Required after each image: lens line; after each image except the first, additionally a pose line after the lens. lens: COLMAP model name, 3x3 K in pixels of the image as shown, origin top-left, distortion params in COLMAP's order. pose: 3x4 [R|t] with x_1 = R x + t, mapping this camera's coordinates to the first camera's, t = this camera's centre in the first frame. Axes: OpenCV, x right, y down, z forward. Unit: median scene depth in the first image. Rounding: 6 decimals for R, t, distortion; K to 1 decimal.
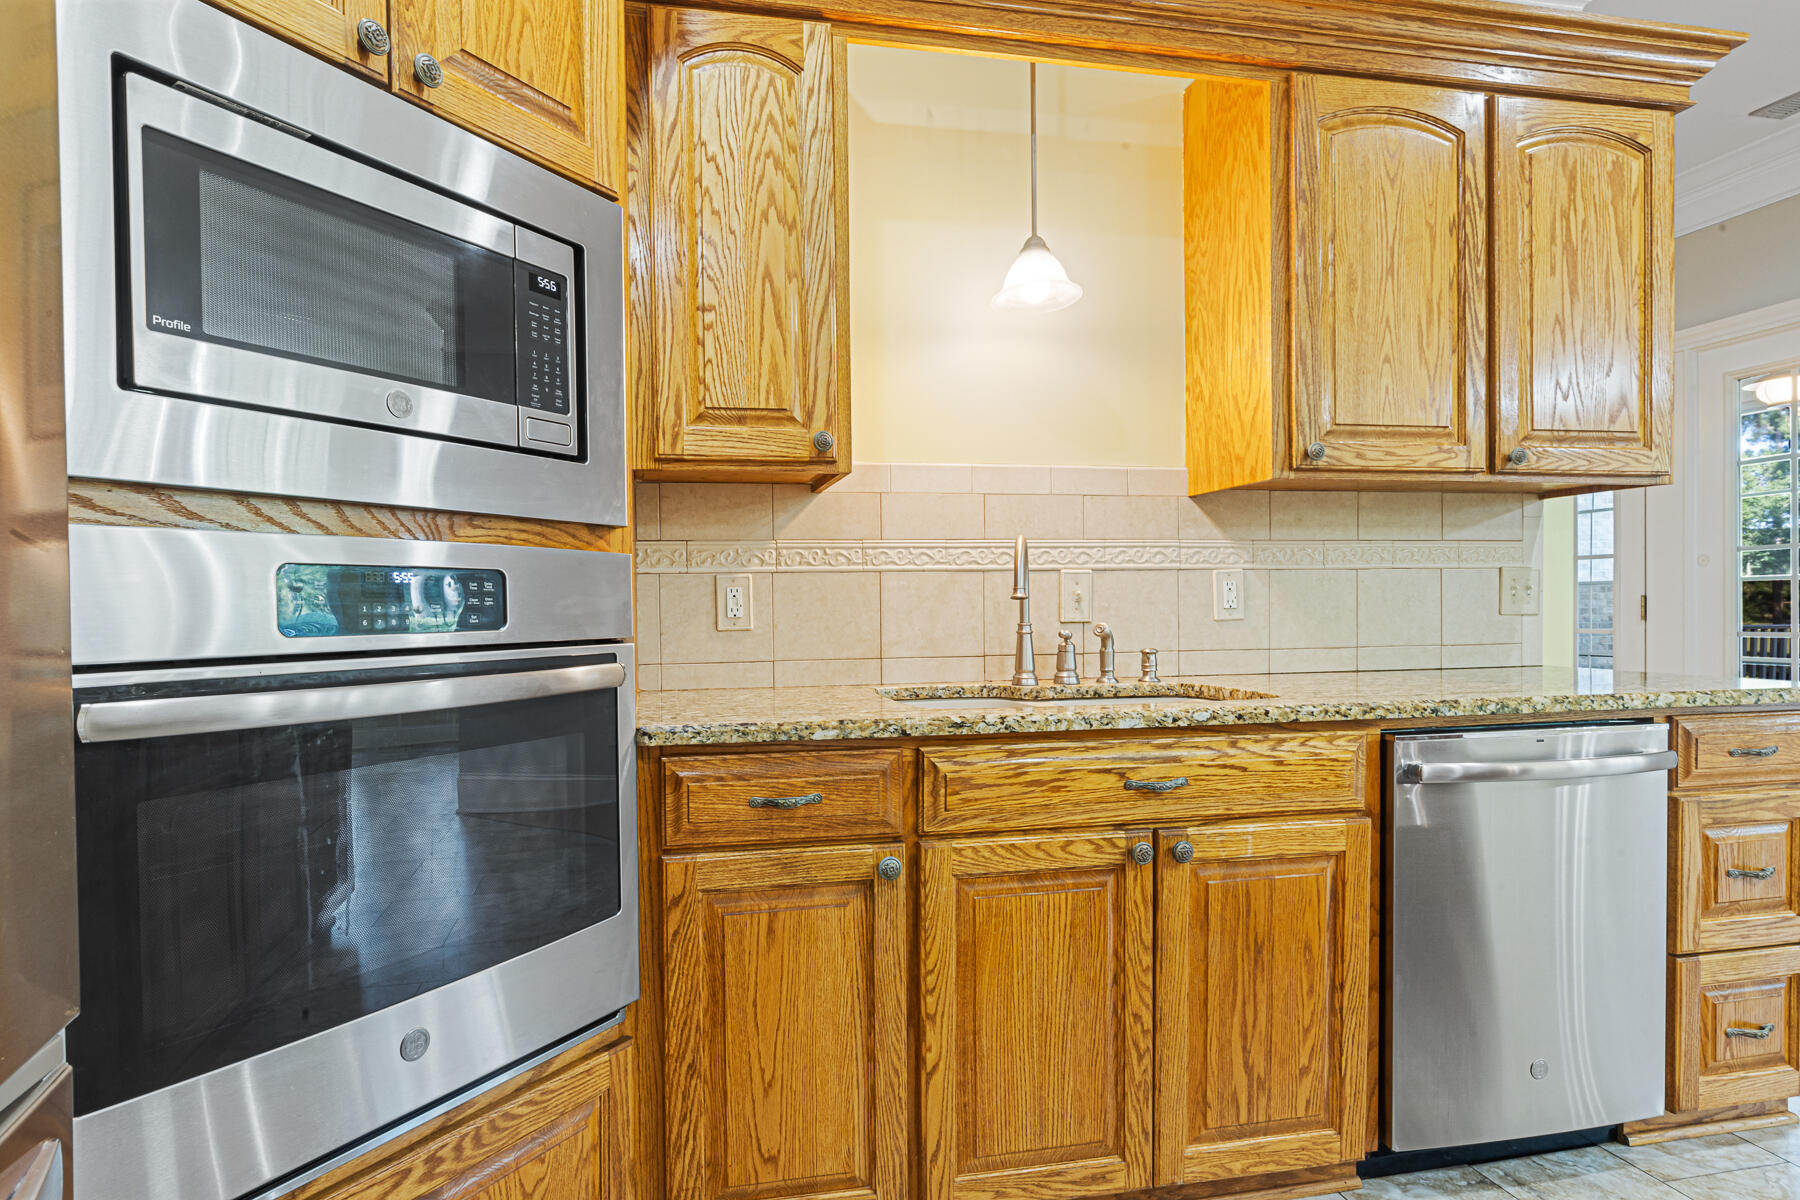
lens RADIAL K [[958.1, 0, 888.7], [0, 958.1, 615.0], [0, 0, 1]] dist [-0.003020, 0.002014]
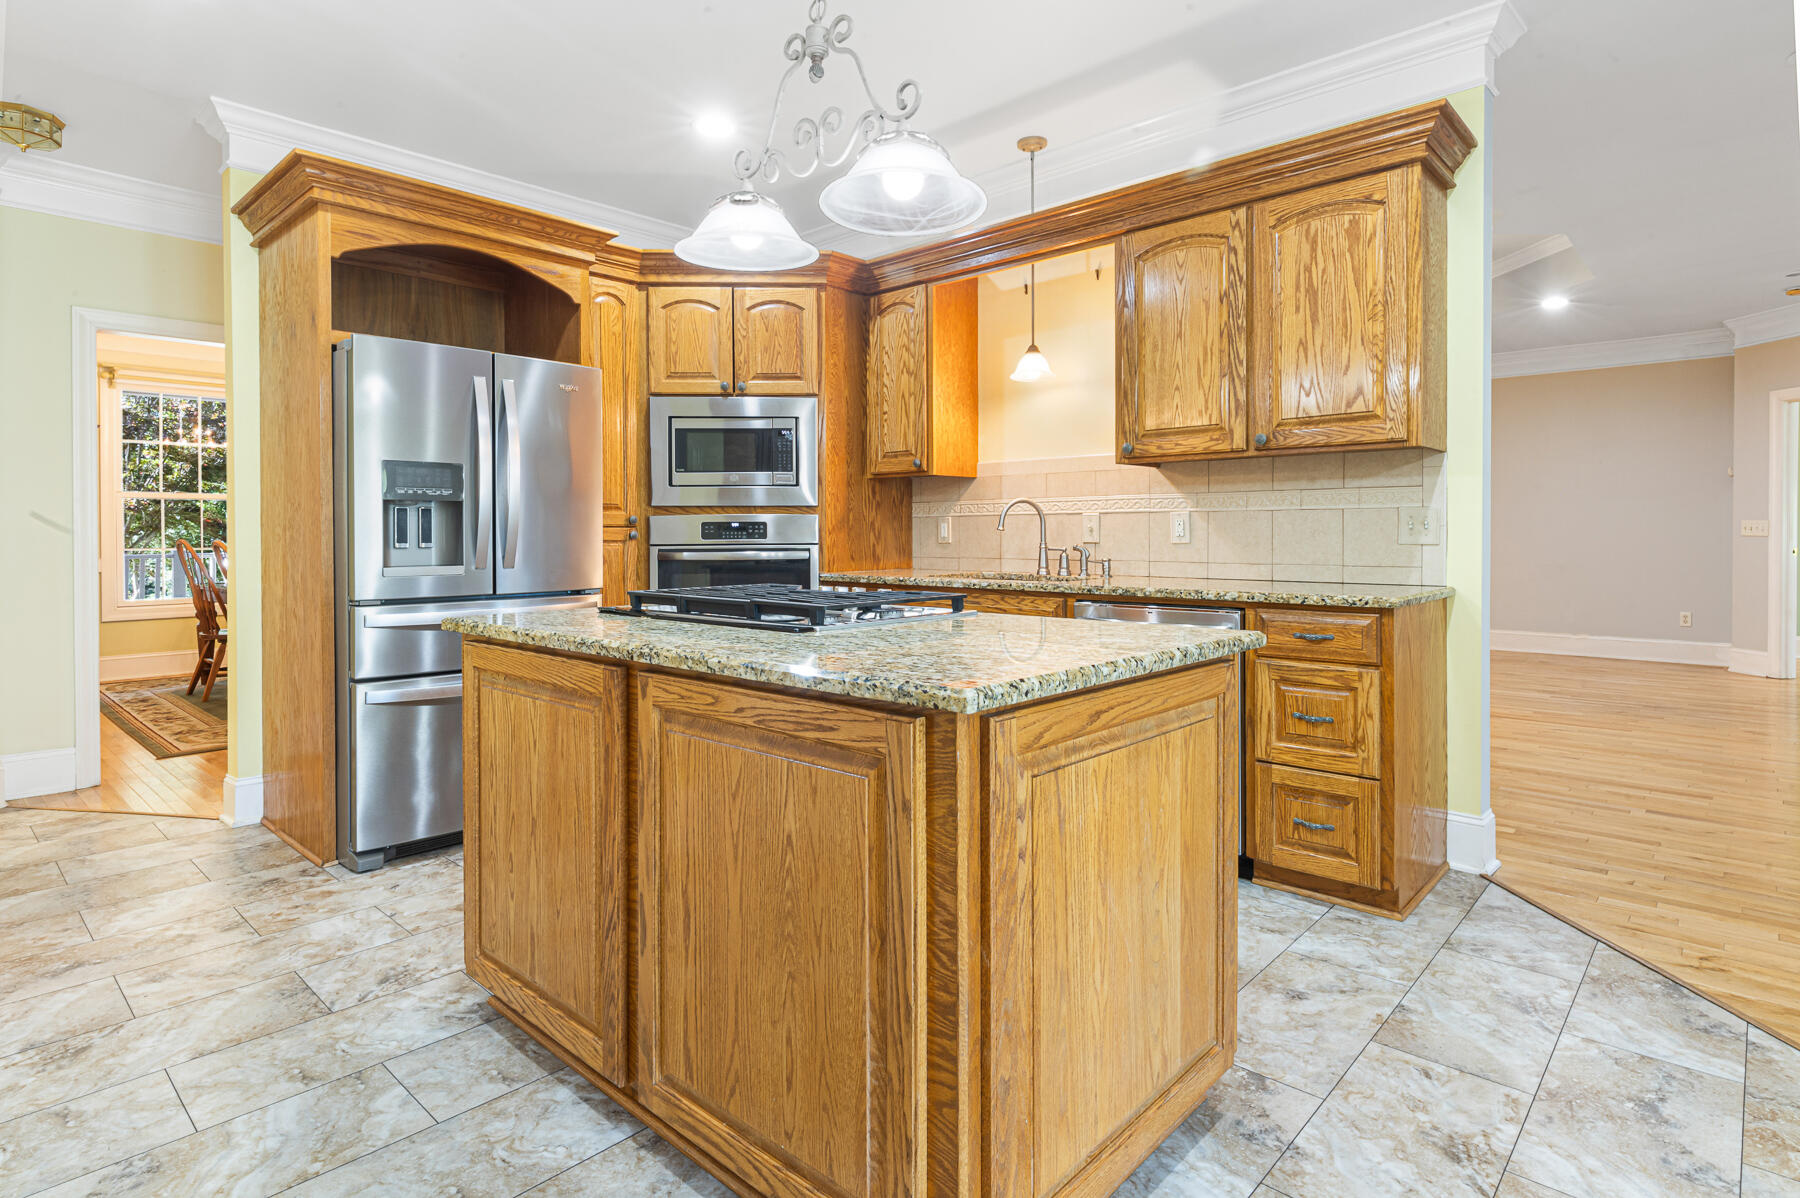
lens RADIAL K [[958.1, 0, 905.1], [0, 958.1, 524.5], [0, 0, 1]] dist [-0.003020, 0.002014]
pose [[0.588435, 0.003947, -0.808535, 1.528004], [-0.011059, 0.999934, -0.003167, -0.018171], [0.808469, 0.010805, 0.588440, -0.348753]]
